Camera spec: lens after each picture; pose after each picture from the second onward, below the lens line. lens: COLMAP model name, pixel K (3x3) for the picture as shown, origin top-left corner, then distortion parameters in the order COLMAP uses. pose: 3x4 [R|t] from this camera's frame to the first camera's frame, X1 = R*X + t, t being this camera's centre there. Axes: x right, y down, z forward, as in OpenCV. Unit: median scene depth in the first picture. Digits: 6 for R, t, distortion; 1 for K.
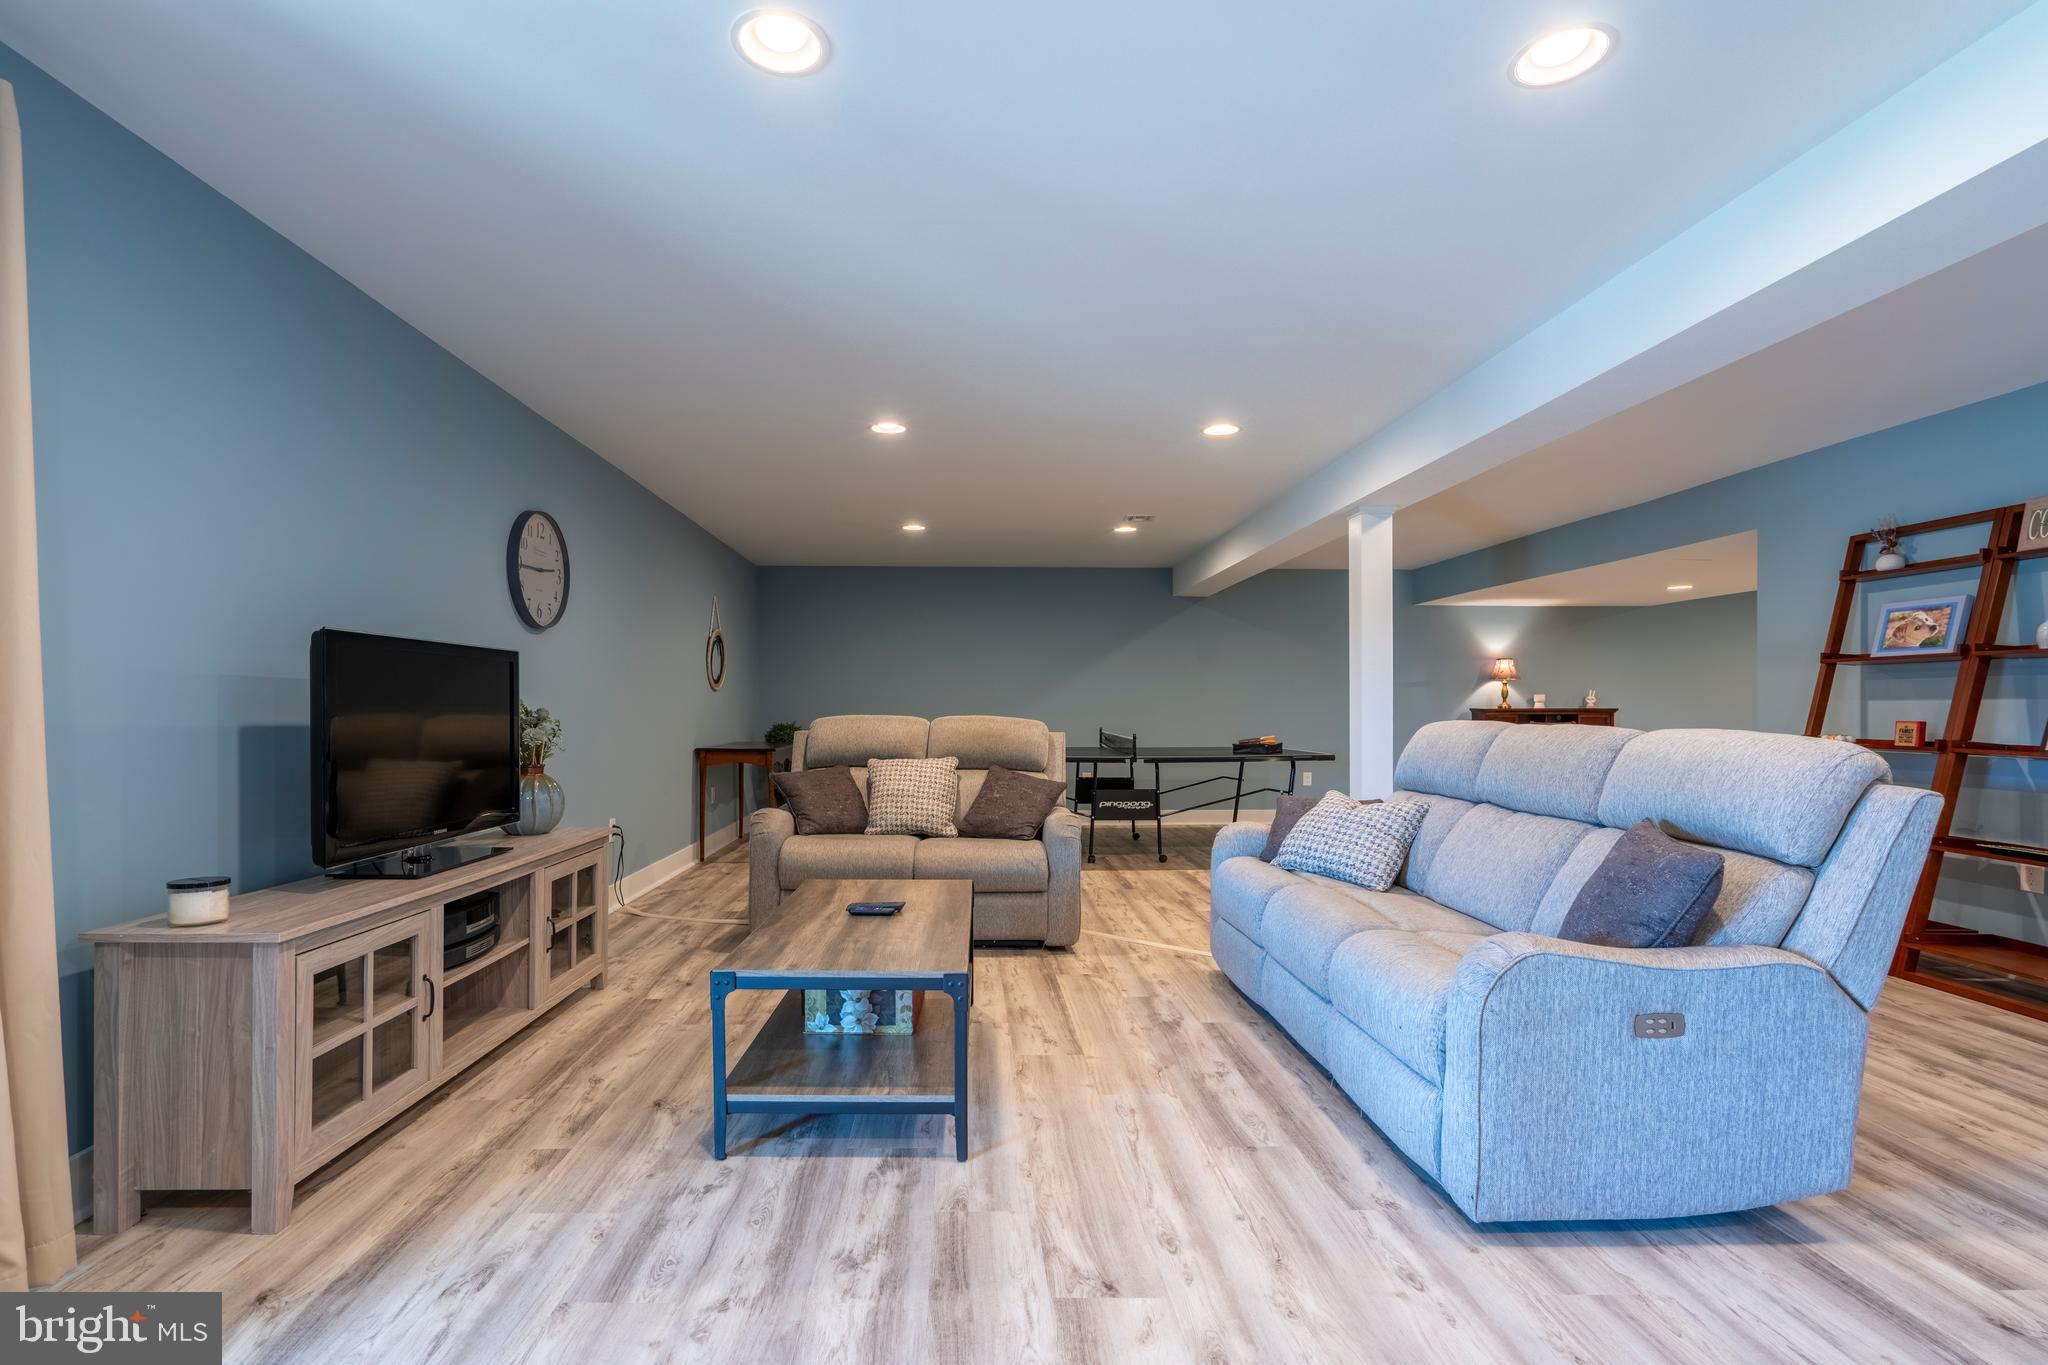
lens RADIAL K [[973.1, 0, 965.7], [0, 973.1, 714.9], [0, 0, 1]] dist [-0.002948, 0.000544]
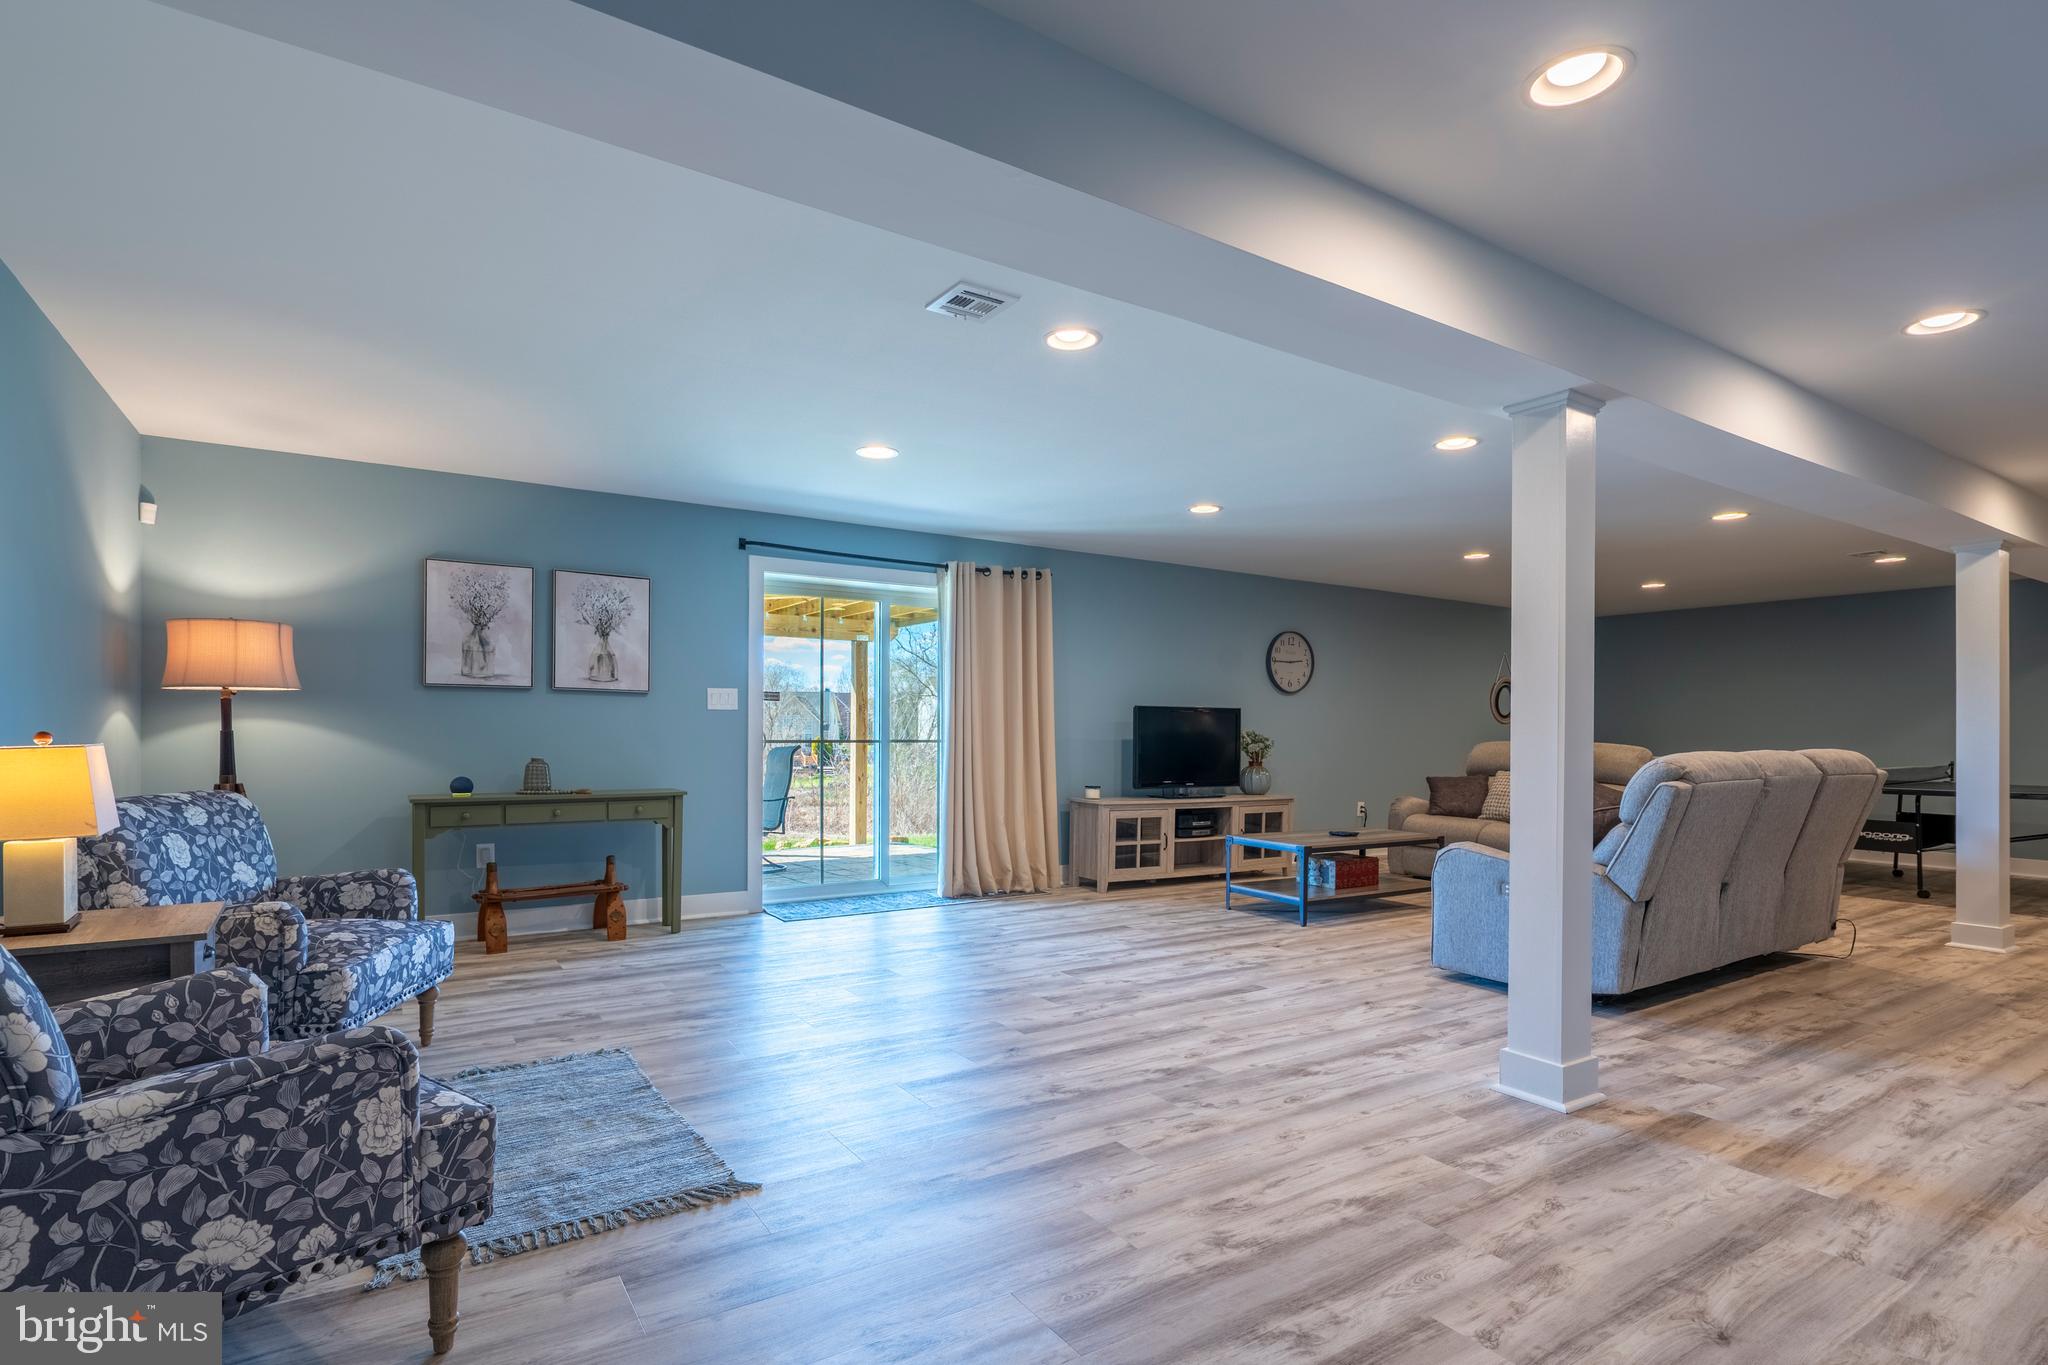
lens RADIAL K [[918.0, 0, 950.0], [0, 918.0, 734.0], [0, 0, 1]] dist [0.000863, 0.000240]
pose [[0.472823, 0.001922, -0.881155, 1.114618], [-0.012496, 0.999912, -0.004524, 0.009818], [0.881069, 0.013150, 0.472805, -0.580390]]
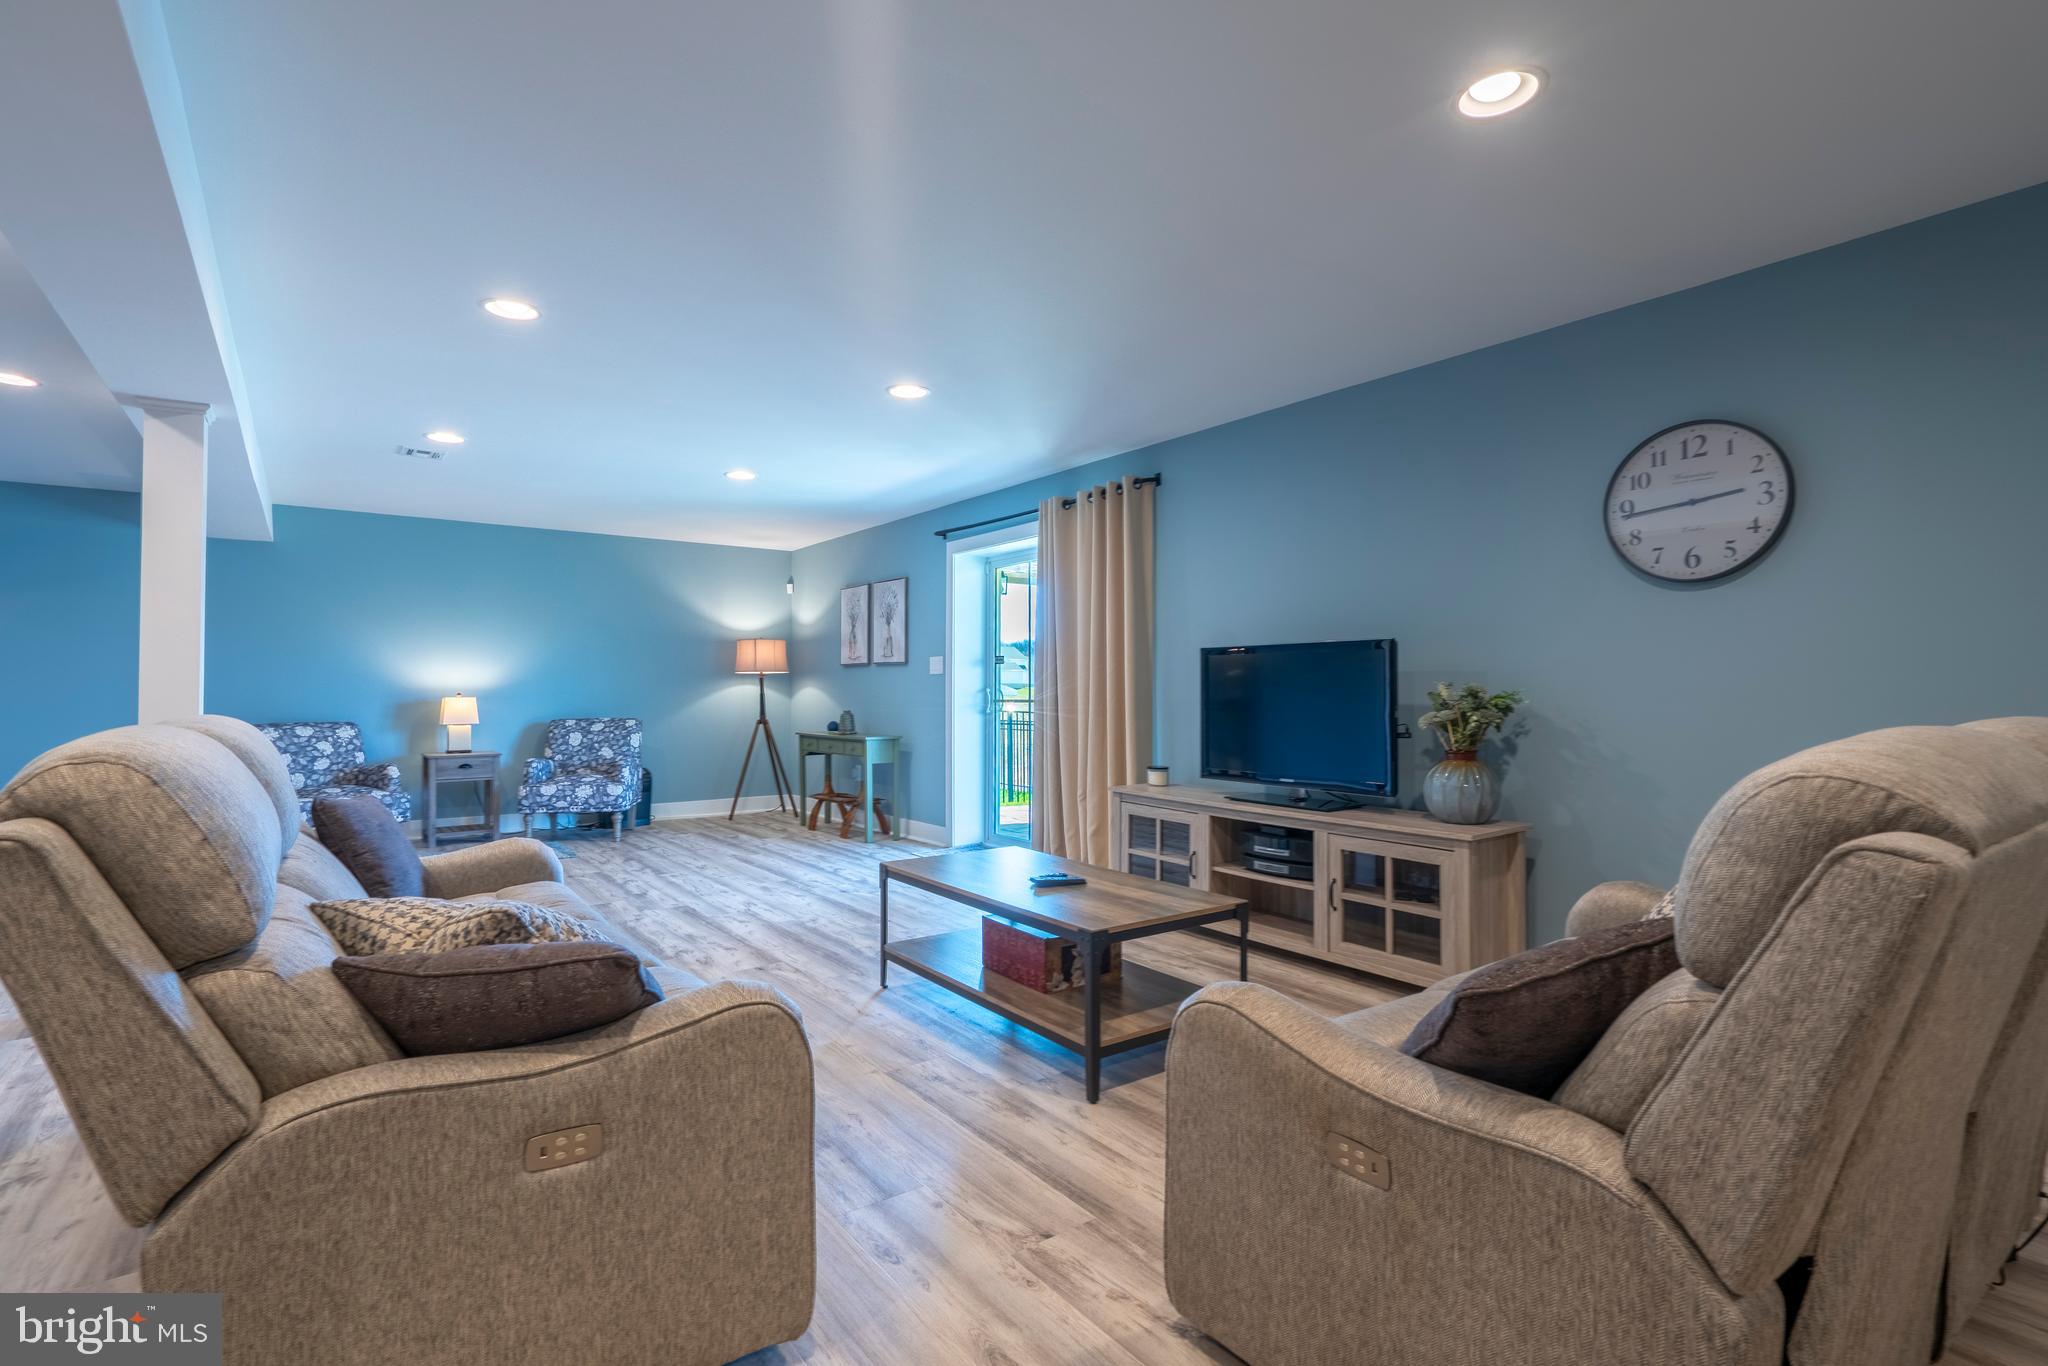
lens RADIAL K [[945.0, 0, 1030.9], [0, 945.0, 647.7], [0, 0, 1]] dist [-0.002958, -0.000059]
pose [[-0.800774, -0.026190, -0.598393, 0.516924], [-0.003080, 0.999210, -0.039611, -0.013760], [0.598958, -0.029877, -0.800223, 1.691399]]
